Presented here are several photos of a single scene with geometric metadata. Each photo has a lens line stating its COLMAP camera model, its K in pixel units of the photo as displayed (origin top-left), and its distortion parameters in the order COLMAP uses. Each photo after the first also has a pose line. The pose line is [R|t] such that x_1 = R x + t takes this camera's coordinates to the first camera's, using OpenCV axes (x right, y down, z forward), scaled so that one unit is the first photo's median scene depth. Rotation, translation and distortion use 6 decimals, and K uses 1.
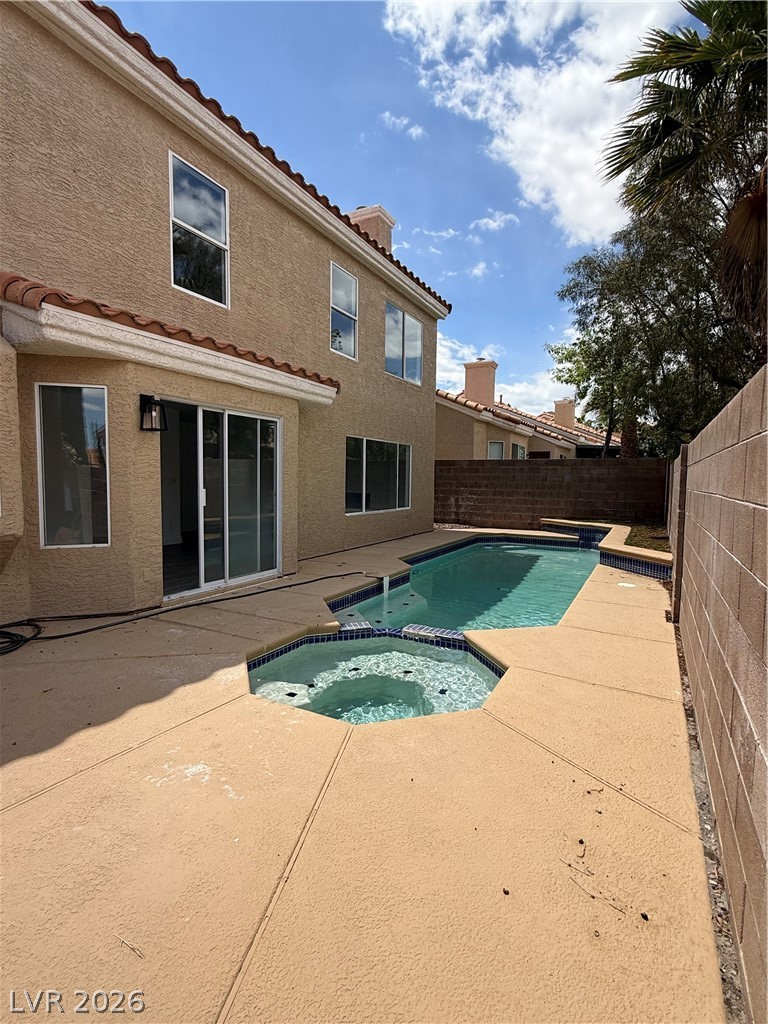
lens RADIAL K [[507.2, 0, 384.0], [0, 507.2, 512.0], [0, 0, 1]] dist [0.001764, 0.001744]
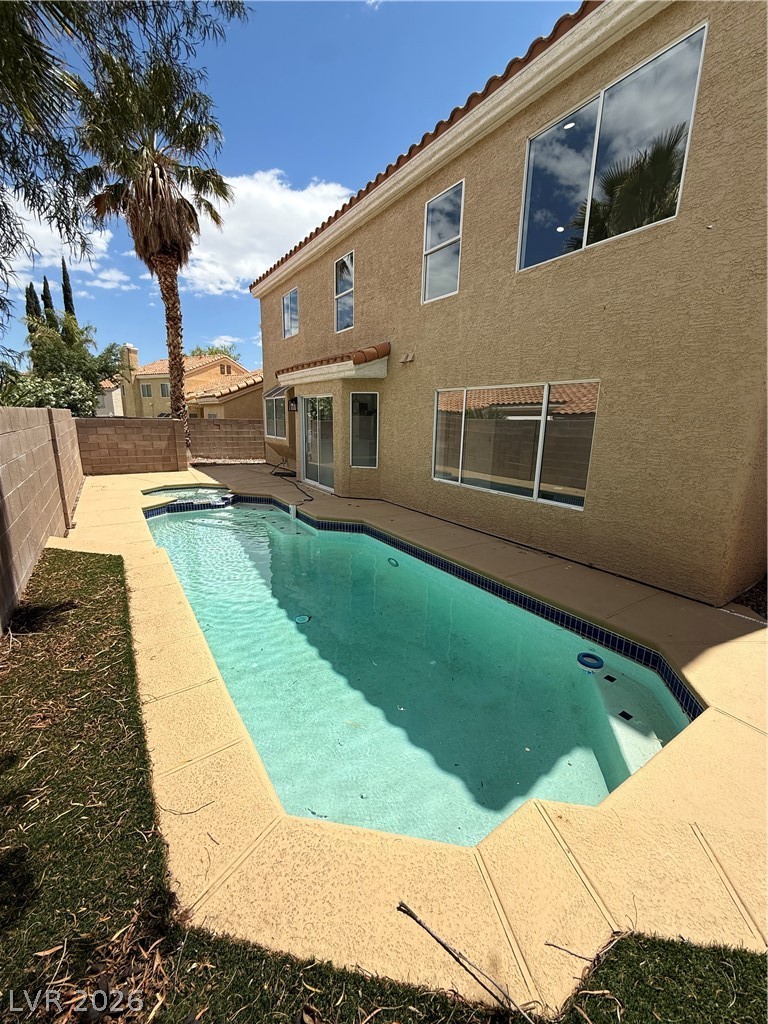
lens RADIAL K [[408.7, 0, 384.0], [0, 408.7, 512.0], [0, 0, 1]] dist [0.002024, -0.000198]
pose [[-0.476453, 0.171170, -0.862376, 0.836094], [-0.093215, 0.965502, 0.243140, -0.144095], [0.874244, 0.196232, -0.444061, 1.681902]]
